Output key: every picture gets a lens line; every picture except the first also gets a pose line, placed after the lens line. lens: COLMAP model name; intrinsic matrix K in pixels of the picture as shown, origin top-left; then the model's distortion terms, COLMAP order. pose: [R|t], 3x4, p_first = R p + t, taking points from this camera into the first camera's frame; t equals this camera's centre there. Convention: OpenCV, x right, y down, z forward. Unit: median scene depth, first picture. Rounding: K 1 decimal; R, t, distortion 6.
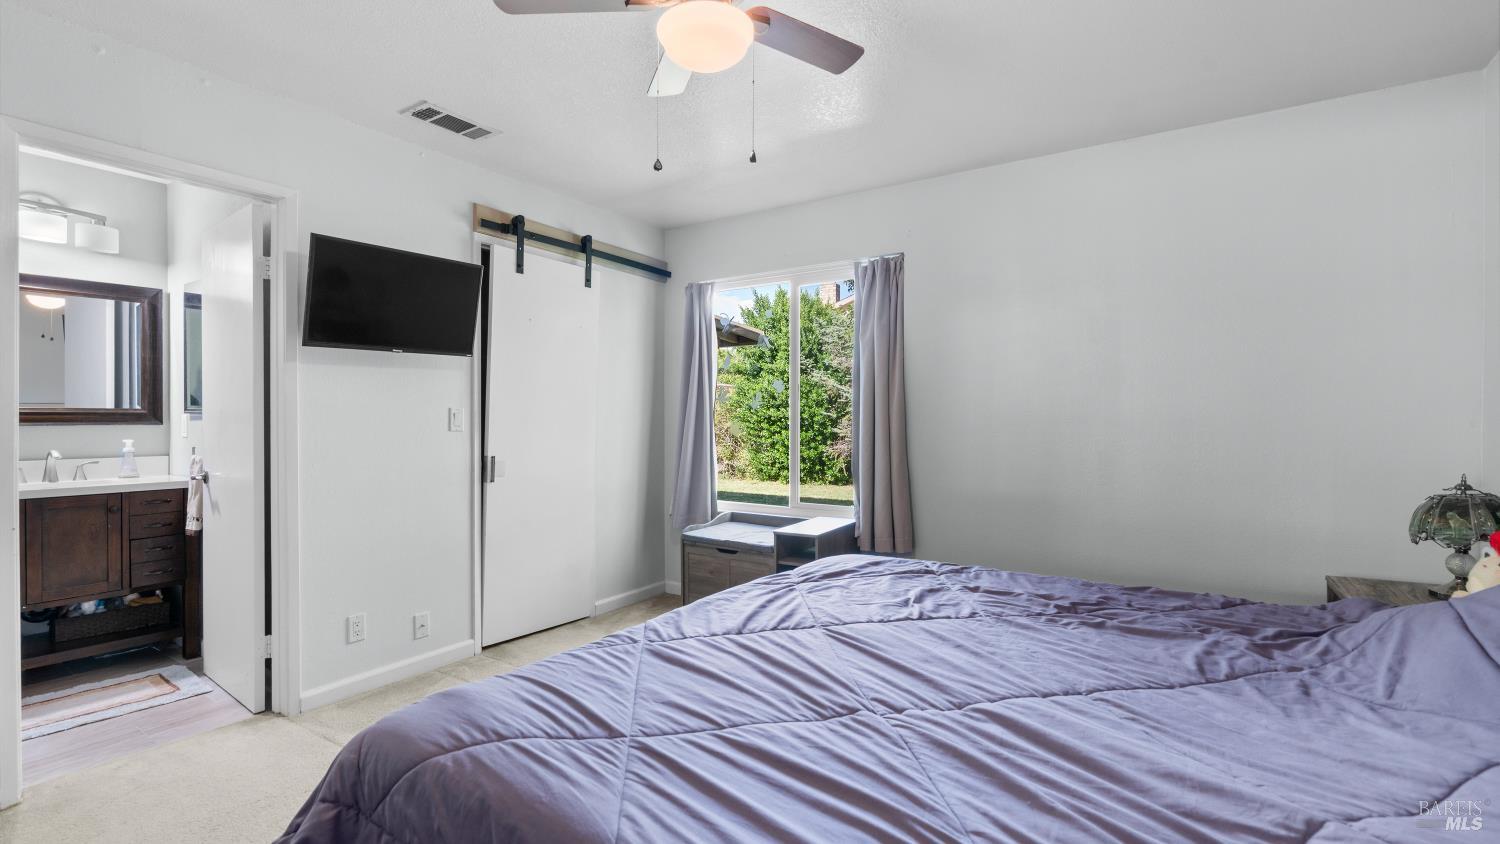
lens RADIAL K [[672.1, 0, 745.7], [0, 672.1, 423.7], [0, 0, 1]] dist [-0.000857, -0.000526]
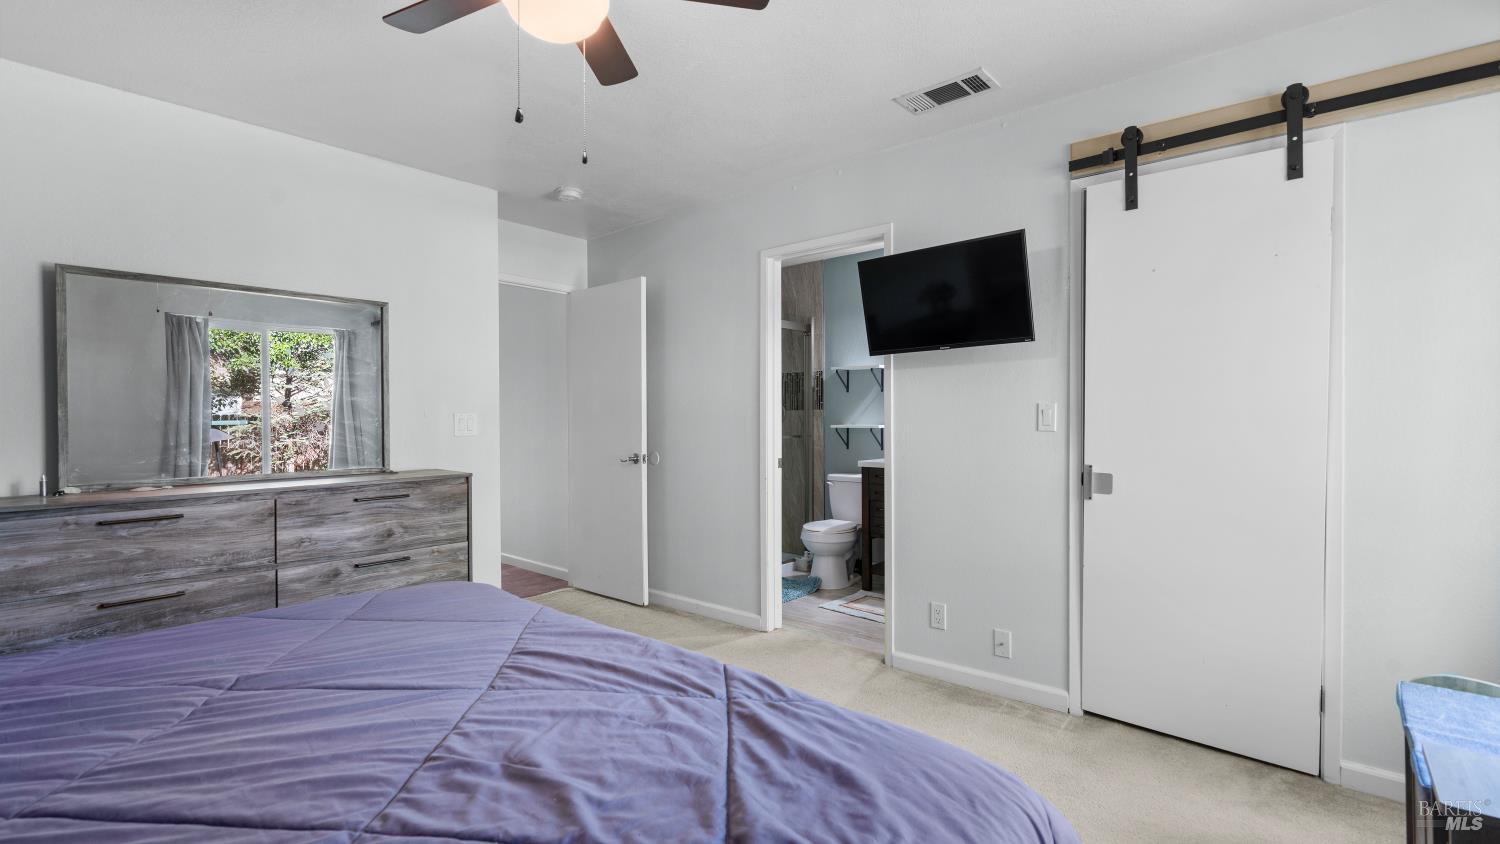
lens RADIAL K [[680.5, 0, 751.2], [0, 680.5, 422.8], [0, 0, 1]] dist [-0.000839, -0.000072]
pose [[-0.120351, 0.007908, -0.992700, 0.411012], [-0.005772, 0.999946, 0.008665, -0.004005], [0.992715, 0.006773, -0.120299, 0.676162]]
